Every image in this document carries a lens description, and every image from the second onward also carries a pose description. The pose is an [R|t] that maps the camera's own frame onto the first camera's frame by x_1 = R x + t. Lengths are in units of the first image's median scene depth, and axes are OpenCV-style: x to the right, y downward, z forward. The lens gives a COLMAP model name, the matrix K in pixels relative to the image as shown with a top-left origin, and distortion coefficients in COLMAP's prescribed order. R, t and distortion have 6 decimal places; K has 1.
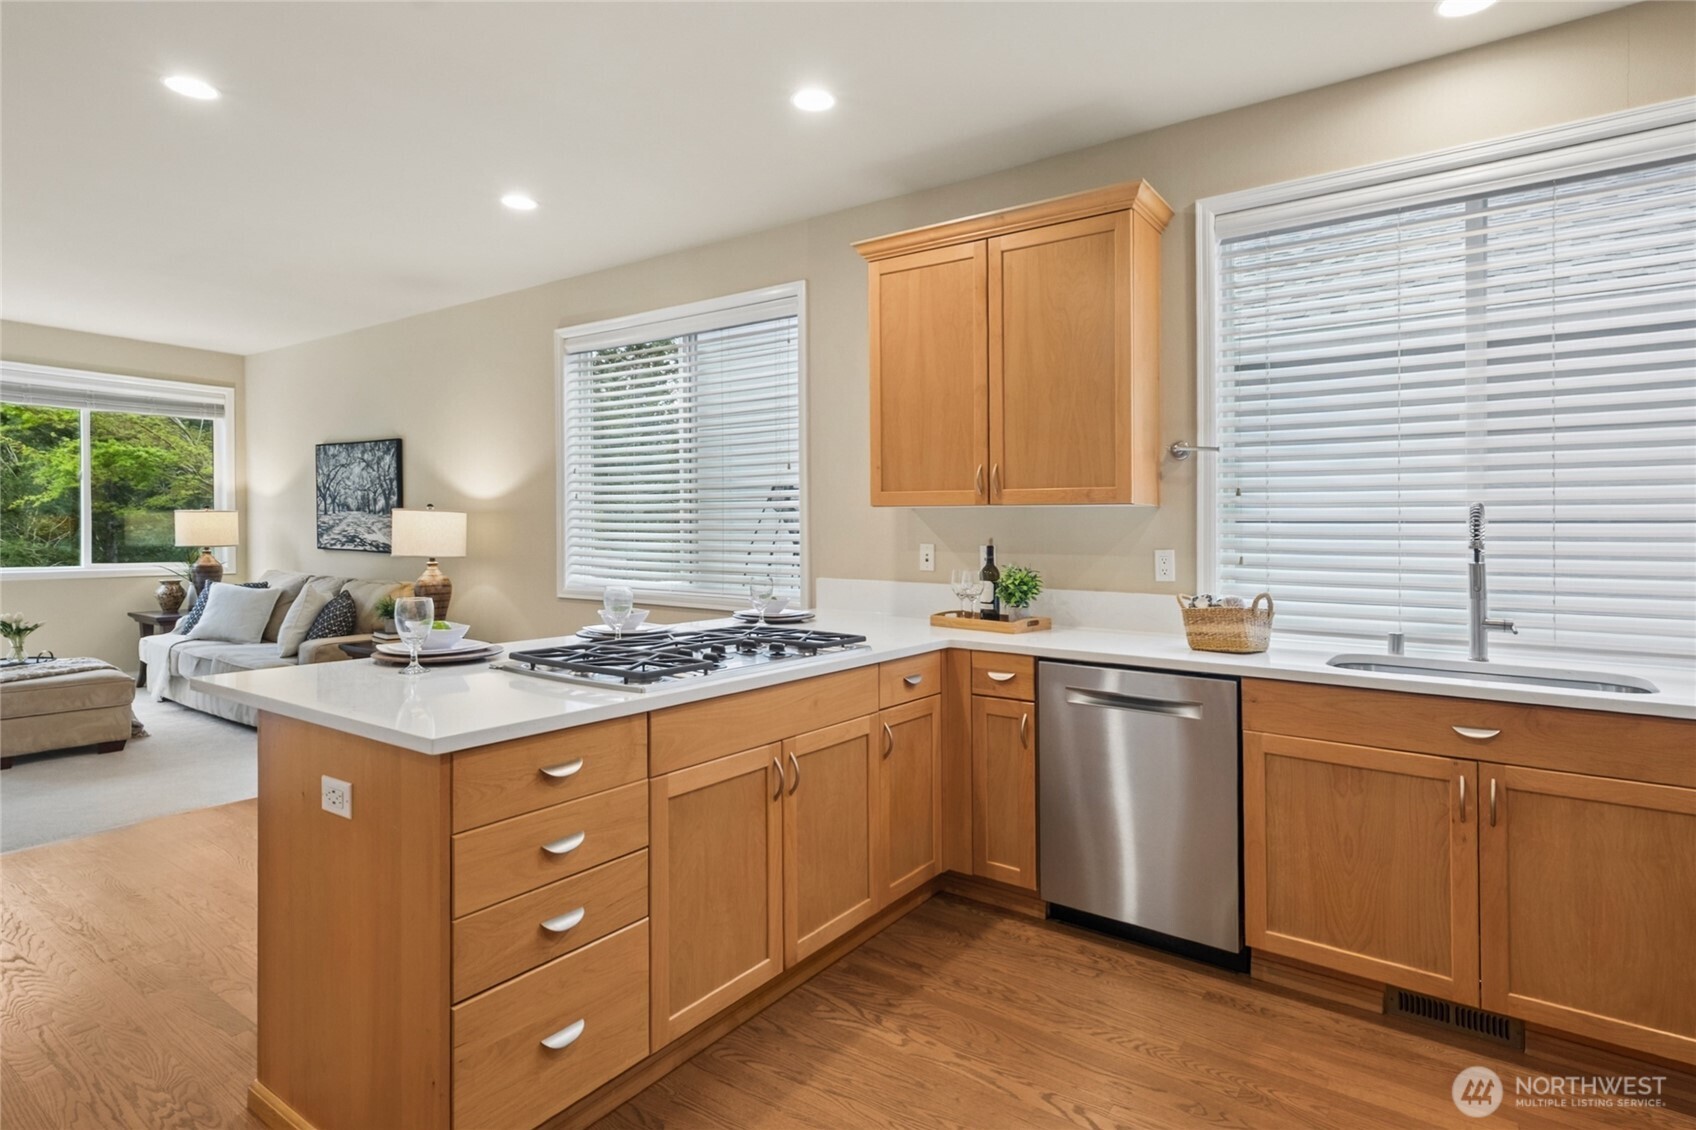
lens RADIAL K [[880.6, 0, 852.8], [0, 880.6, 557.9], [0, 0, 1]] dist [0.002366, 0.000657]
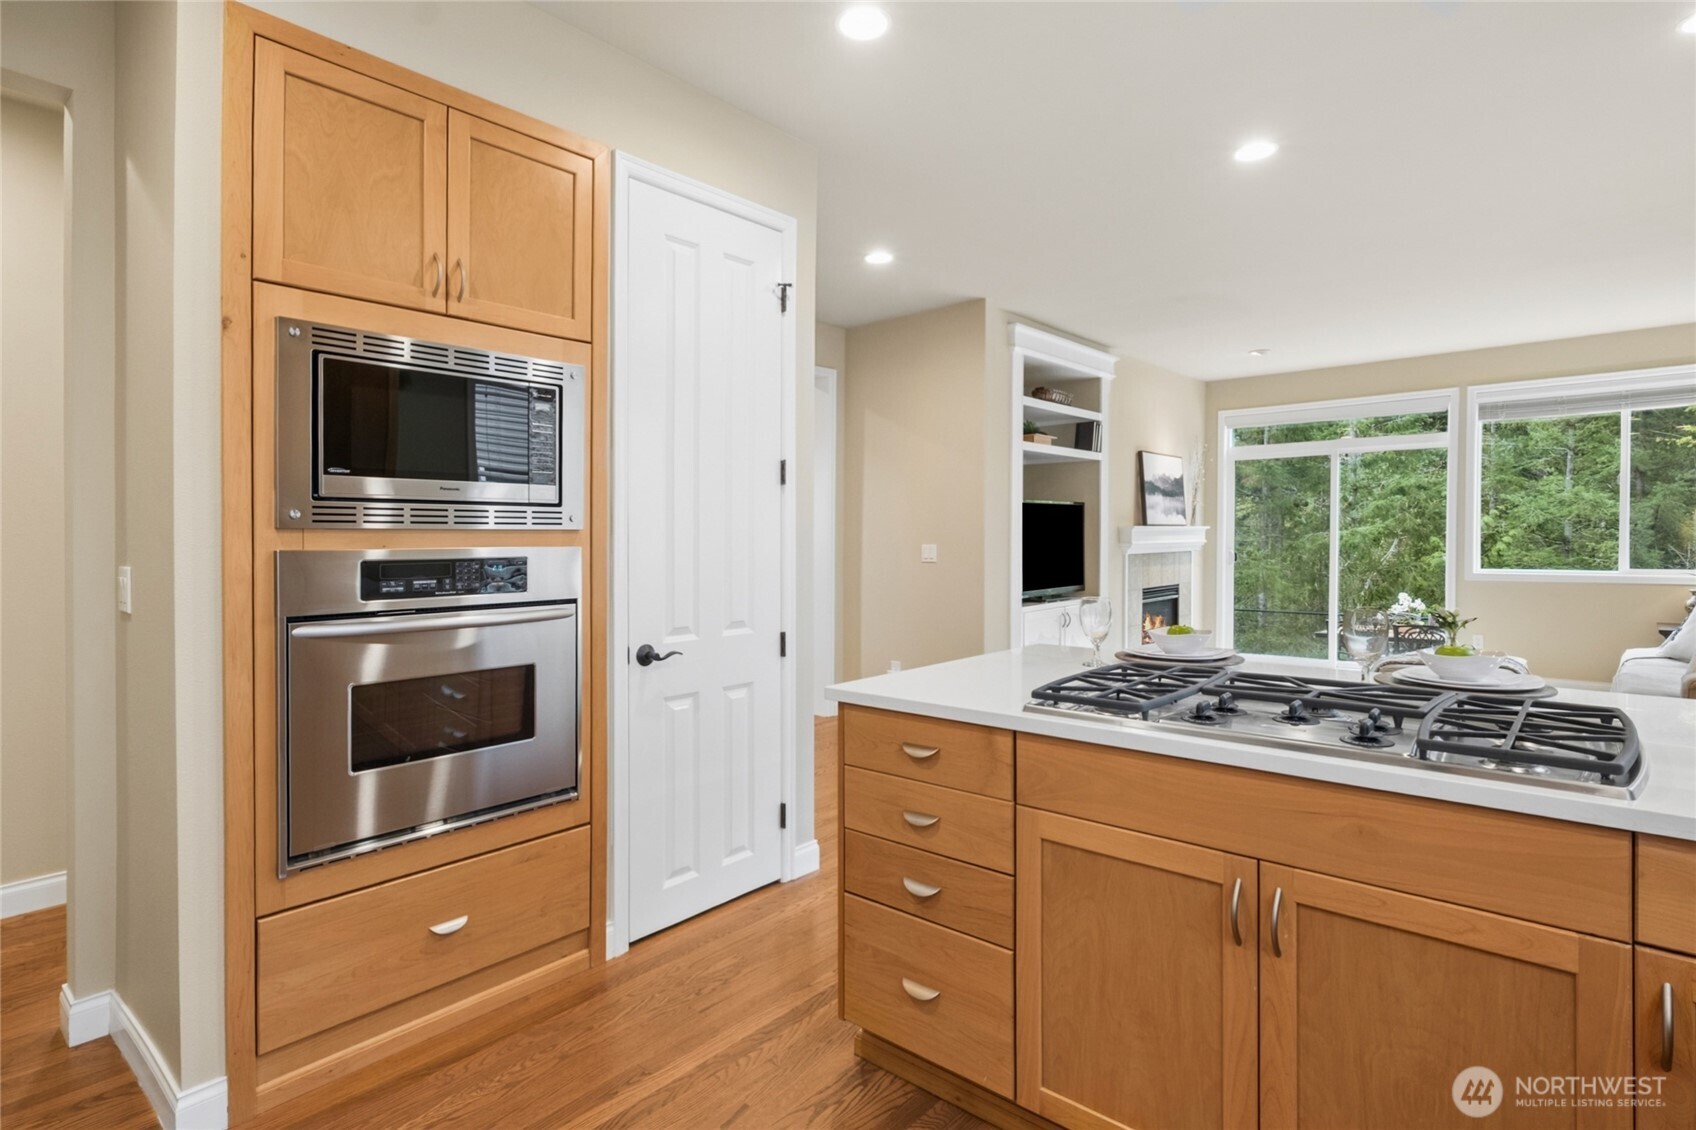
lens RADIAL K [[856.2, 0, 823.0], [0, 856.2, 557.4], [0, 0, 1]] dist [0.001898, 0.000185]
pose [[-0.117604, 0.017717, -0.992903, 0.196432], [-0.021743, 0.999555, 0.020411, -0.006553], [0.992823, 0.023989, -0.117166, 0.257753]]
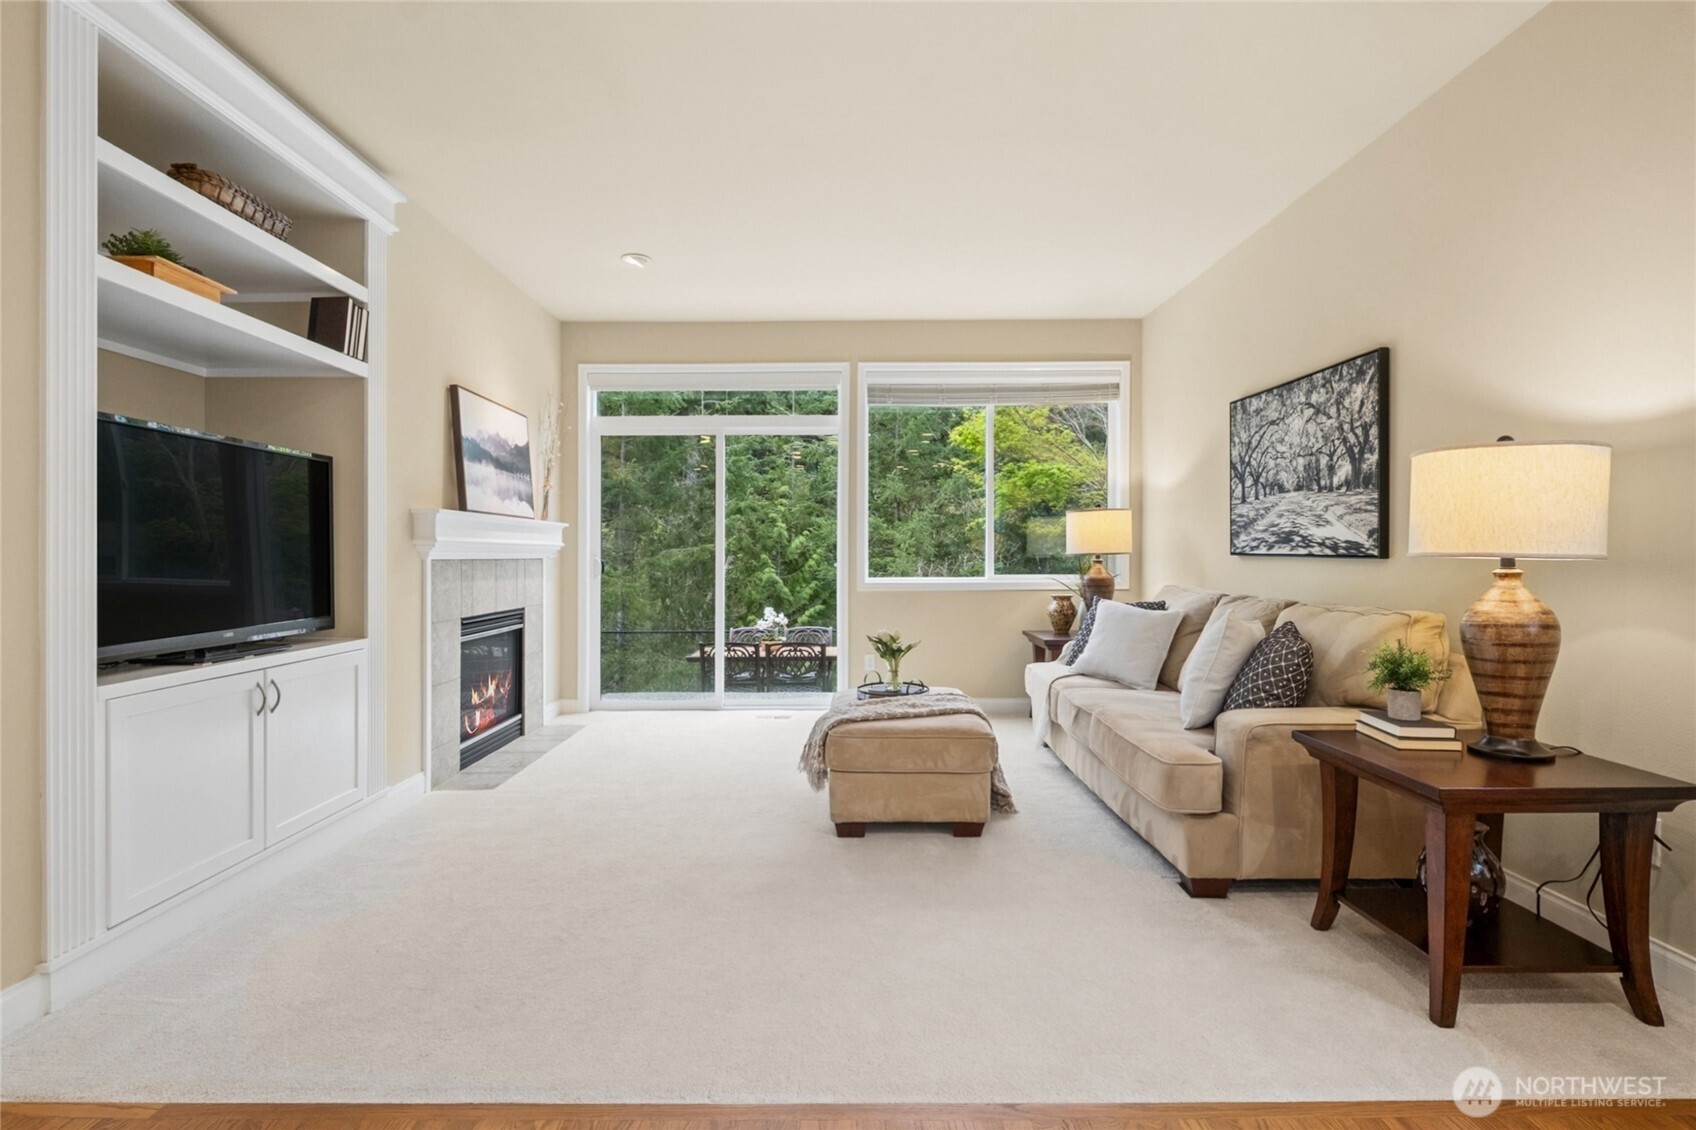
lens RADIAL K [[837.5, 0, 848.0], [0, 837.5, 565.0], [0, 0, 1]] dist [-0.001627, 0.000094]
pose [[0.587711, 0.000288, -0.809071, -0.275701], [-0.015982, 0.999809, -0.011253, 0.009881], [0.808913, 0.019543, 0.587604, 0.407530]]
